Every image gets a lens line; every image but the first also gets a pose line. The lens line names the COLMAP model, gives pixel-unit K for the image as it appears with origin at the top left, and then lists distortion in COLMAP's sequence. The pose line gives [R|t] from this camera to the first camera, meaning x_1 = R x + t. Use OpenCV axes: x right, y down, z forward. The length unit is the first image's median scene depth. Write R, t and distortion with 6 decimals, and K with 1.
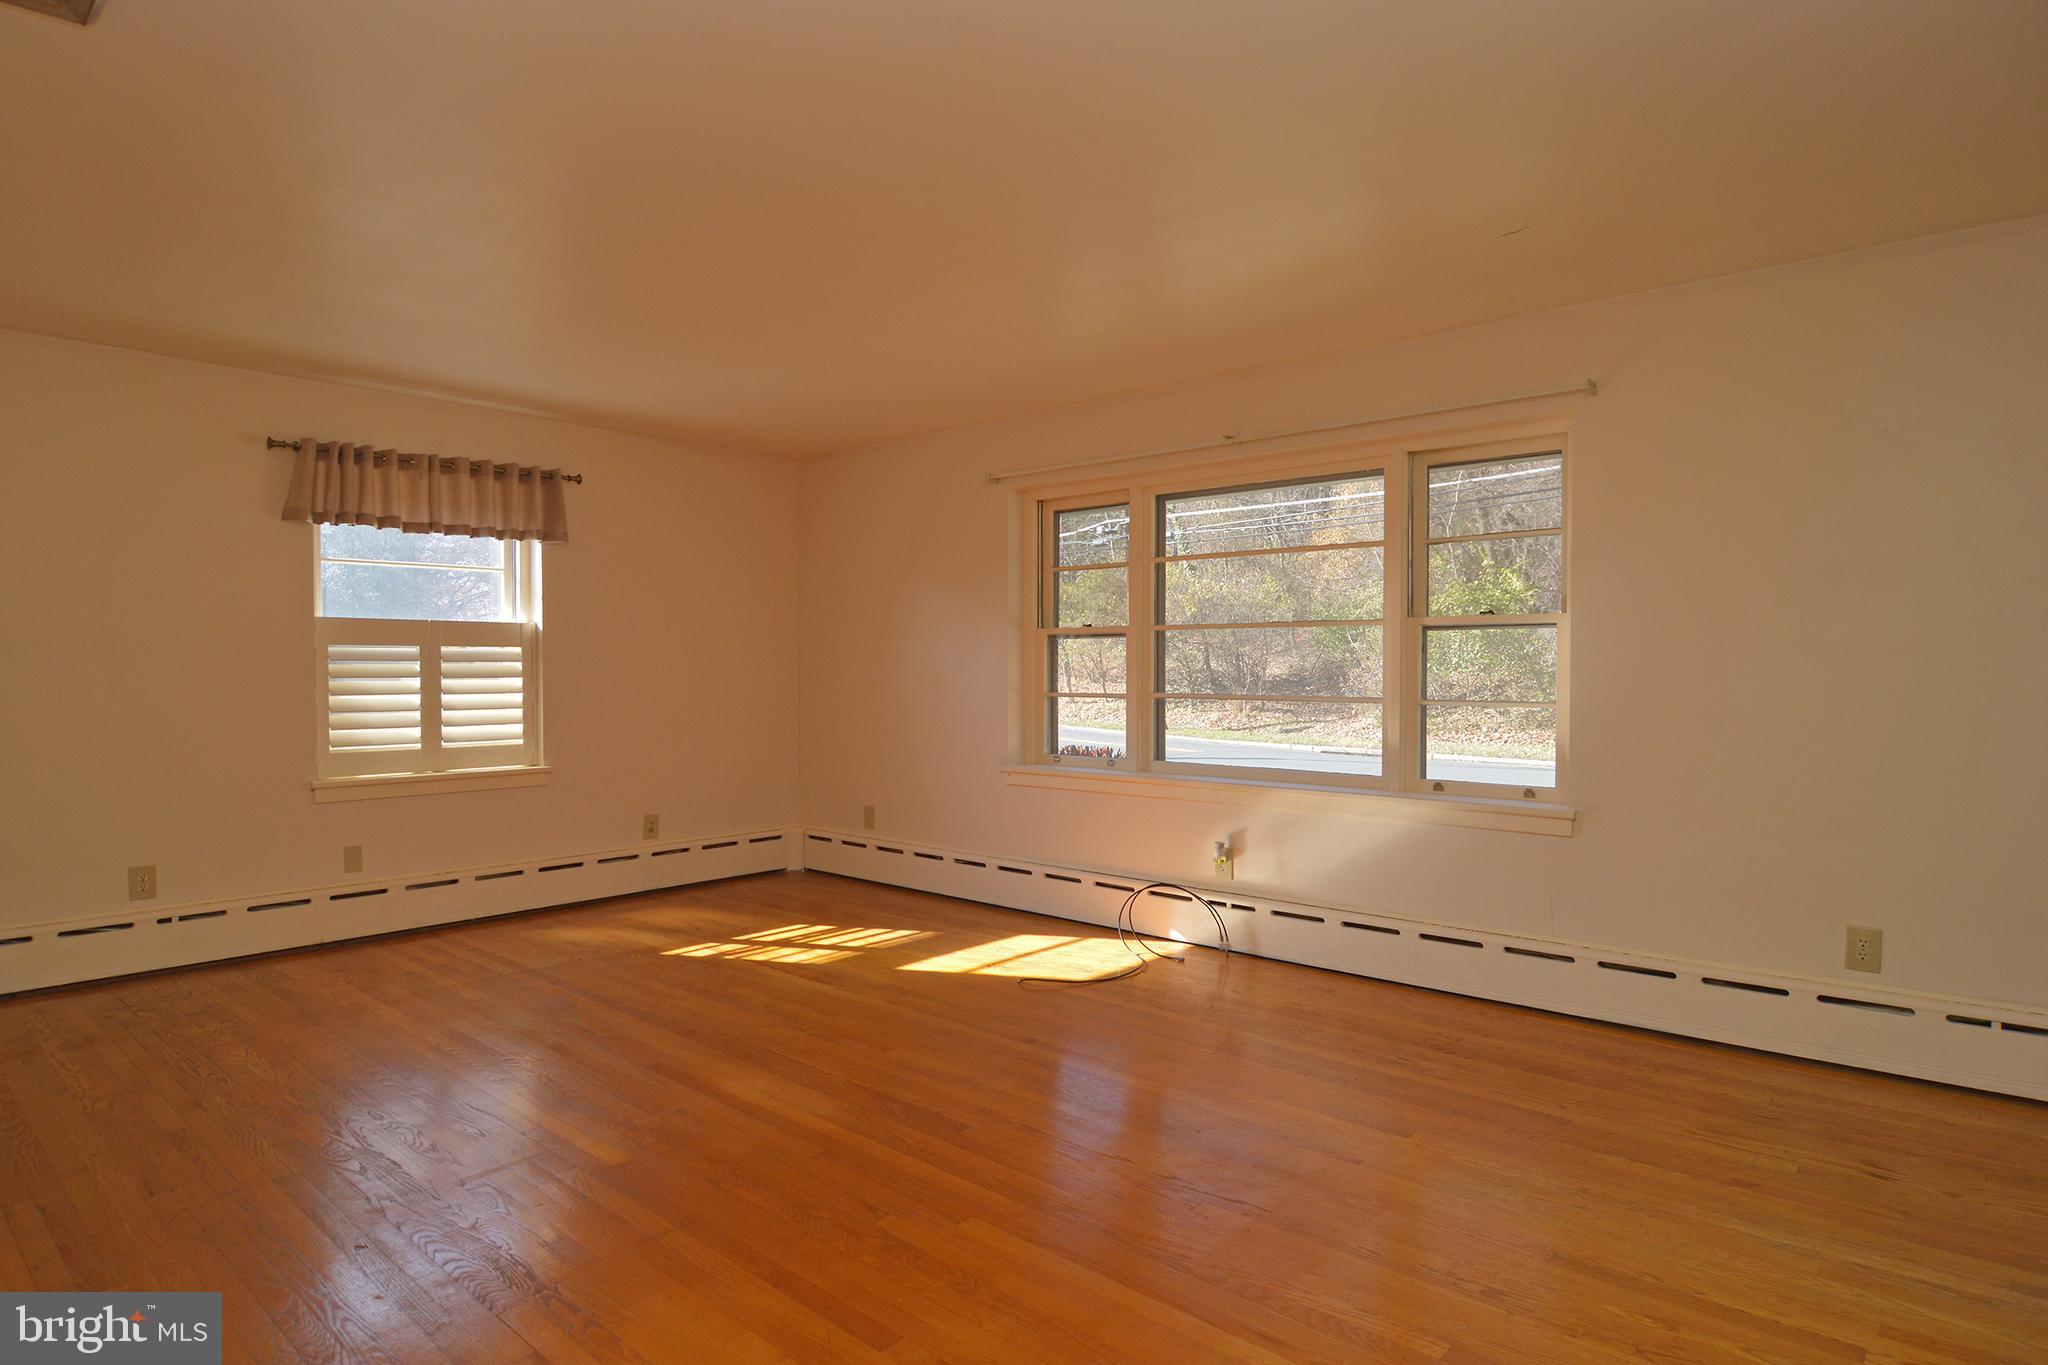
lens RADIAL K [[1115.5, 0, 1031.3], [0, 1115.5, 683.0], [0, 0, 1]] dist [-0.004404, -0.010540]
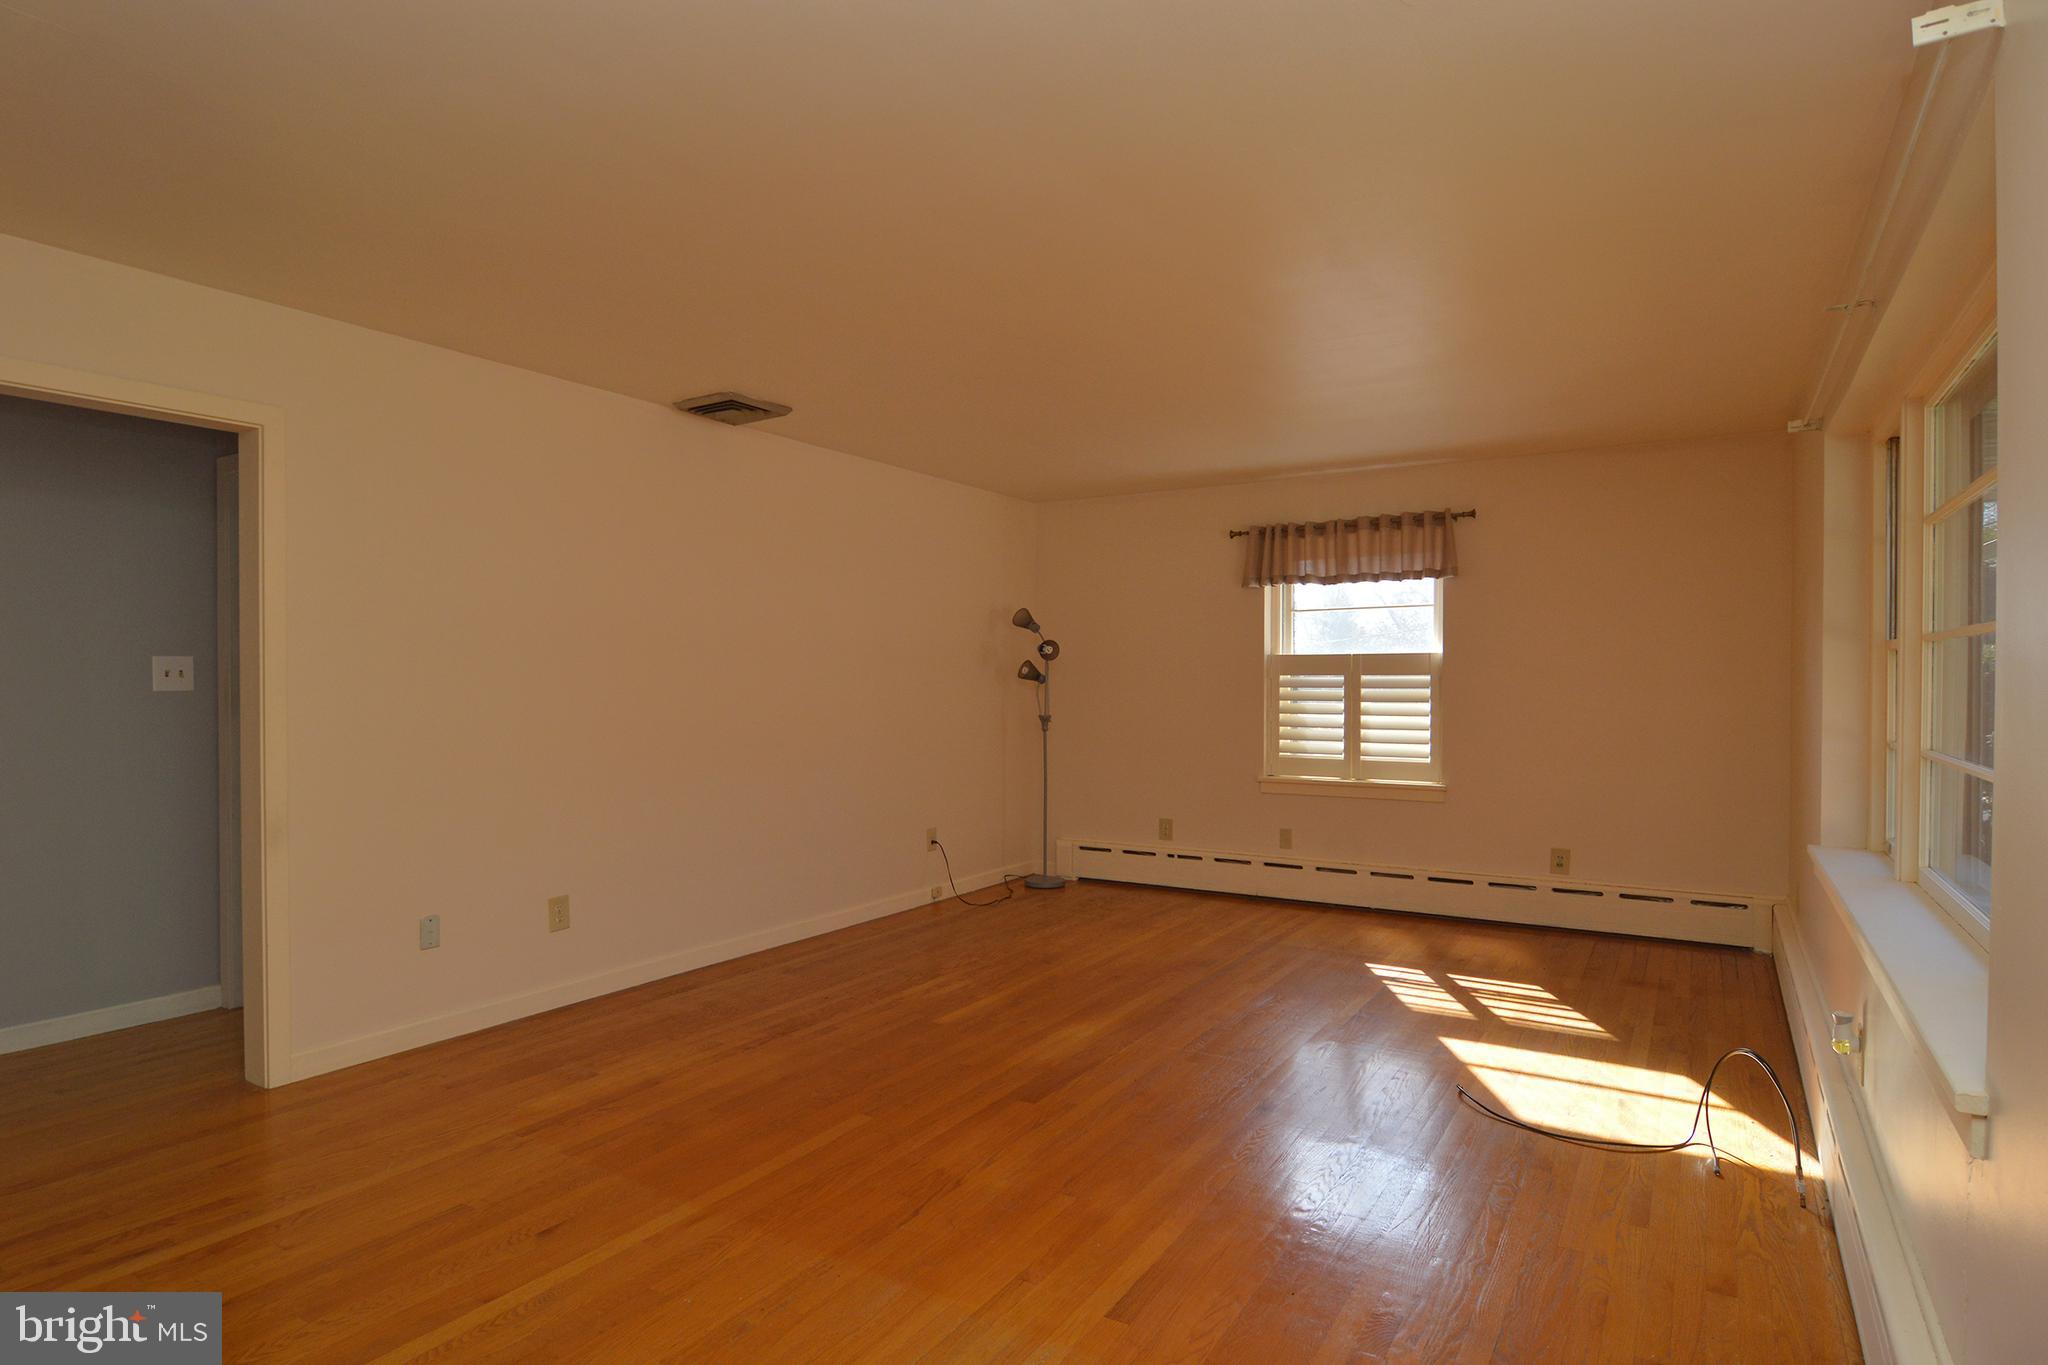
lens RADIAL K [[1115.5, 0, 1022.5], [0, 1115.5, 689.8], [0, 0, 1]] dist [-0.004404, -0.010540]
pose [[0.160266, 0.004618, -0.987063, 0.607706], [-0.014242, 0.999896, 0.002366, -0.015267], [0.986971, 0.013679, 0.160316, 0.457307]]
